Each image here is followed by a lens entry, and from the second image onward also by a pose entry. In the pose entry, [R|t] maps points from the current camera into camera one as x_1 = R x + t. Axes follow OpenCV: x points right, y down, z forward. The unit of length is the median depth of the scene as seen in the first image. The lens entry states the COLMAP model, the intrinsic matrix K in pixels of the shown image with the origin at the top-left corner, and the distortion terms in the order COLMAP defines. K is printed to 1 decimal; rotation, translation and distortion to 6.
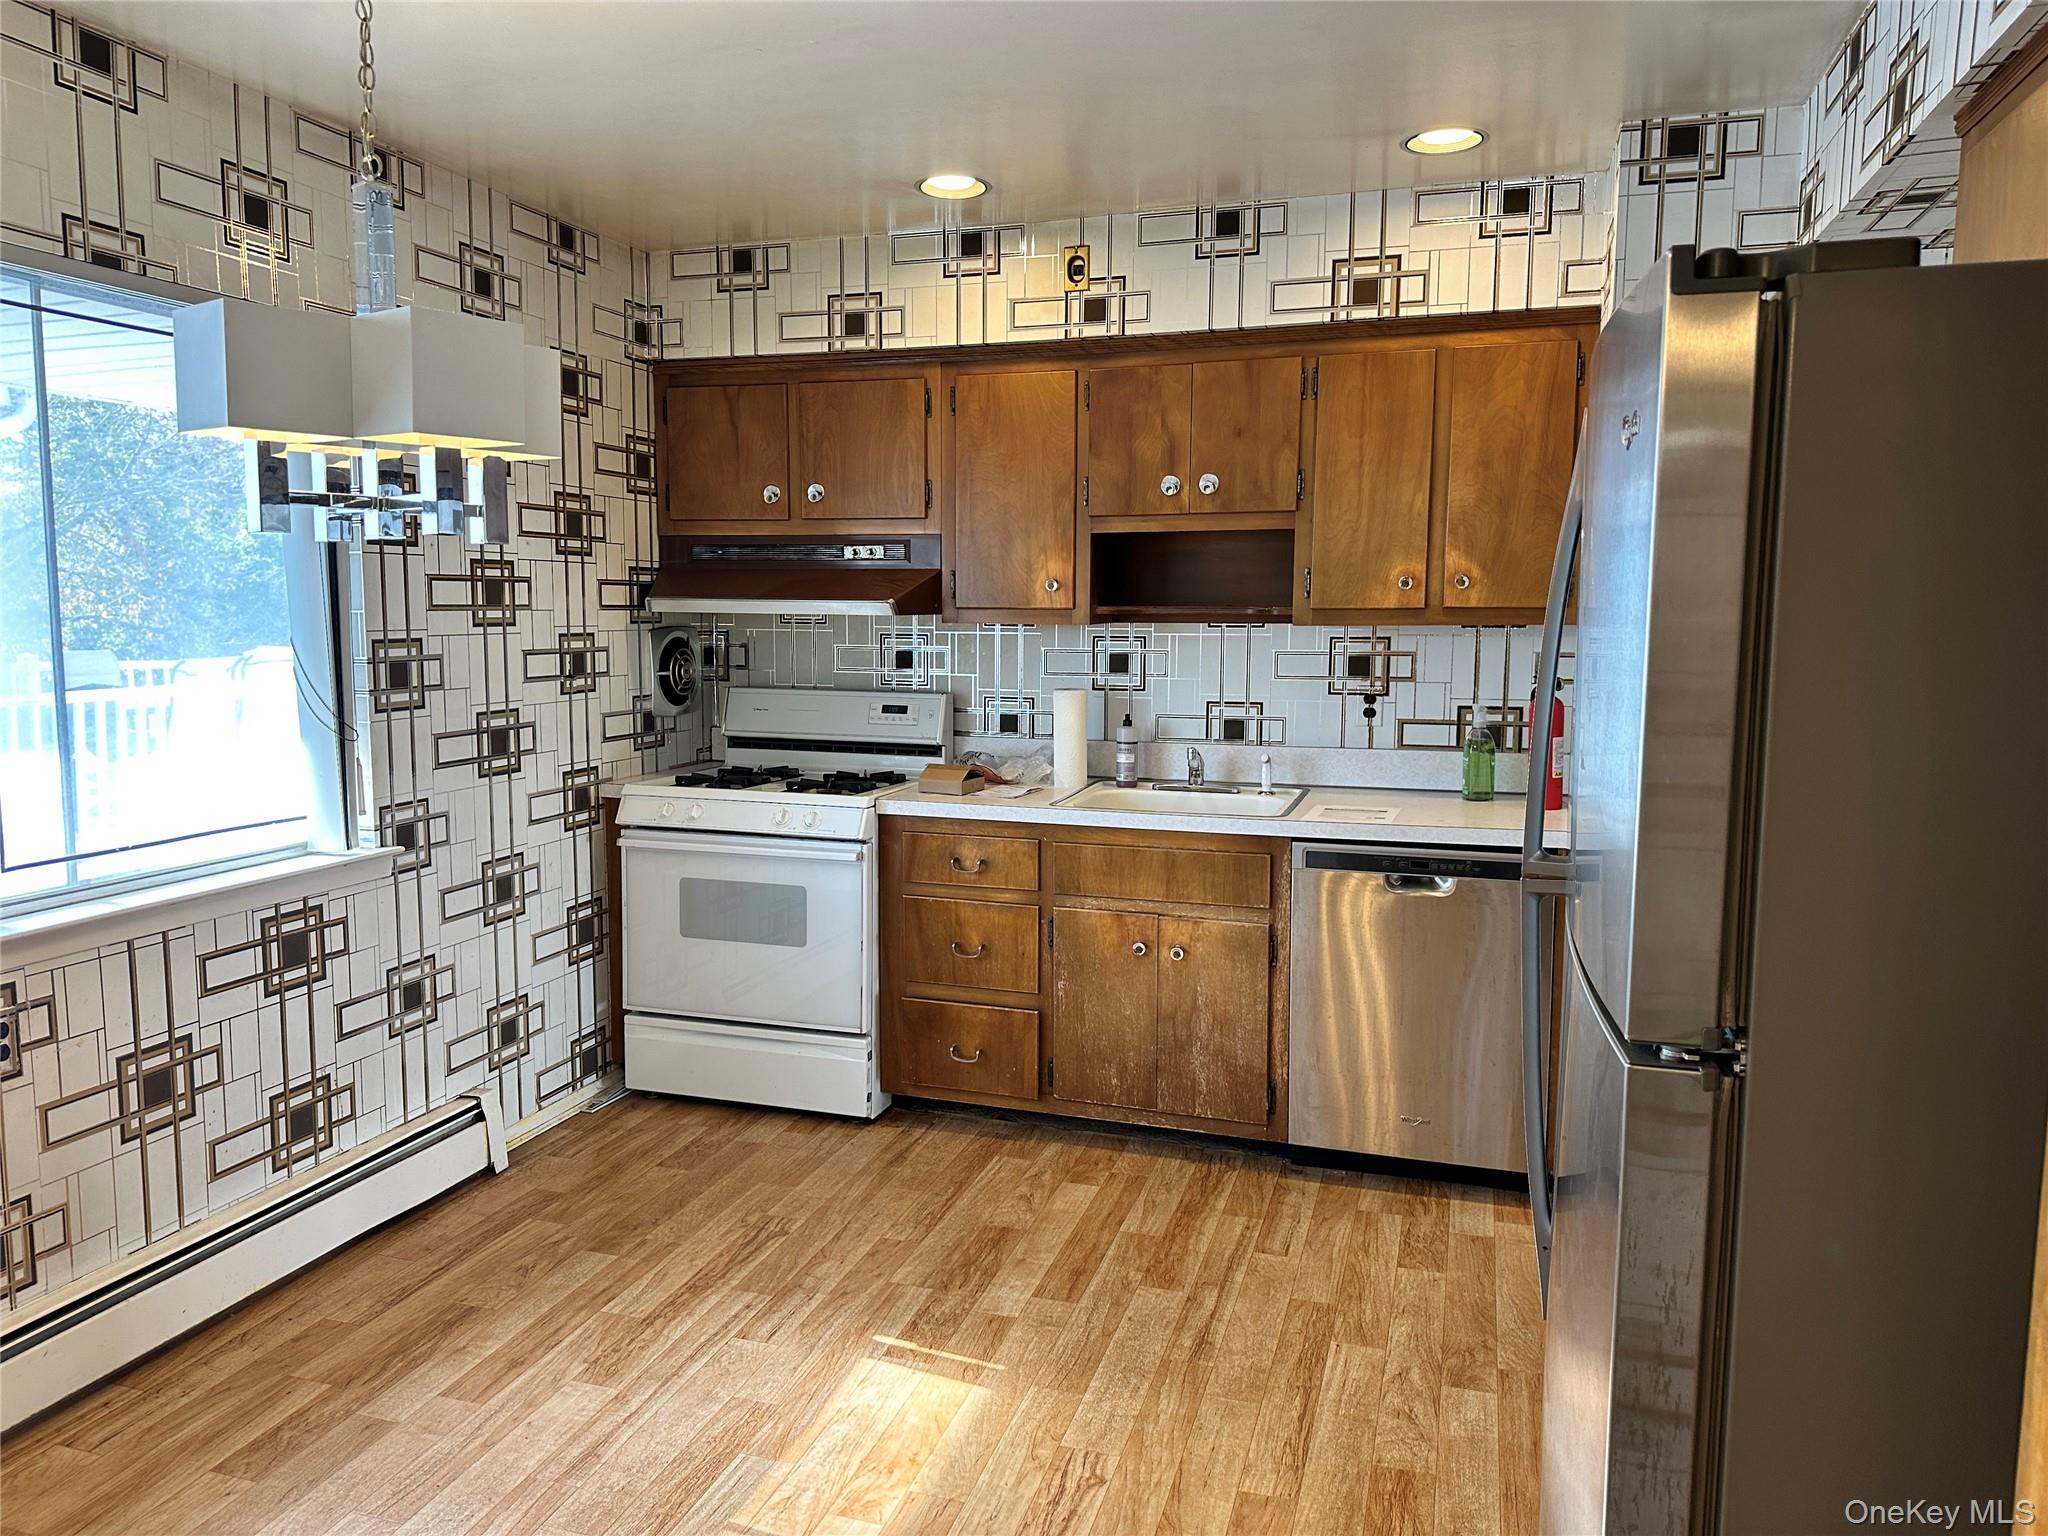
lens RADIAL K [[1441.3, 0, 1022.9], [0, 1441.3, 764.6], [0, 0, 1]] dist [0.008520, -0.005020]
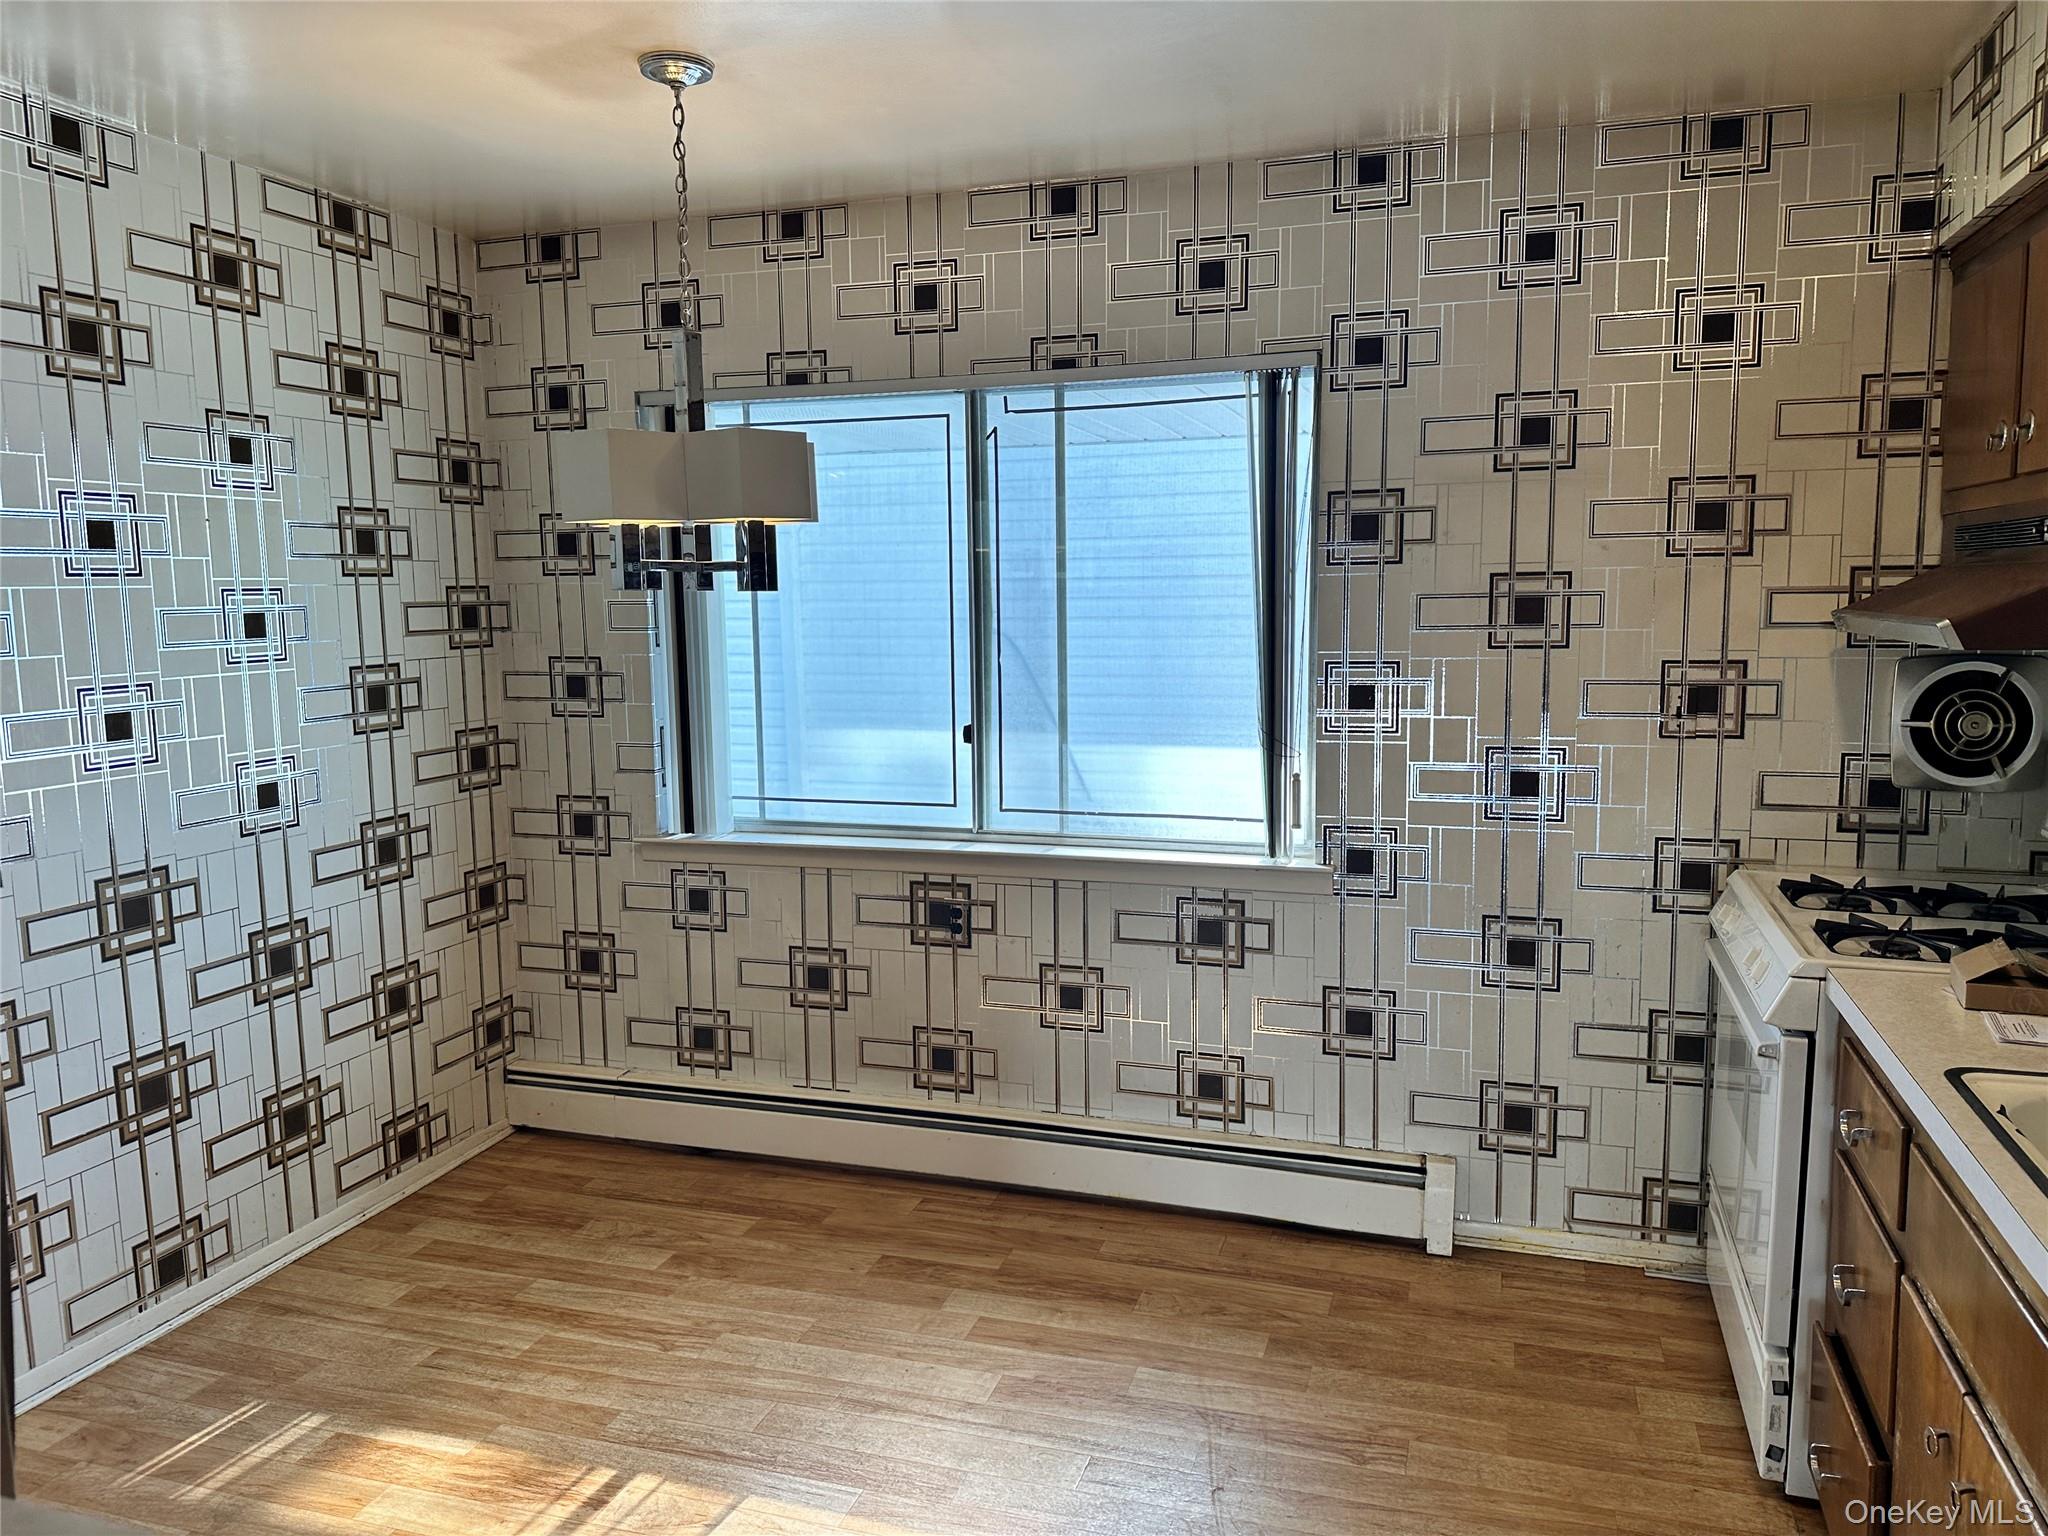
lens RADIAL K [[1474.0, 0, 1025.7], [0, 1474.0, 748.2], [0, 0, 1]] dist [0.190184, -0.296932]
pose [[-0.005463, 0.112836, -0.993599, 0.606152], [-0.094052, 0.989151, 0.112848, -0.125511], [0.995552, 0.094066, 0.005209, 0.804500]]
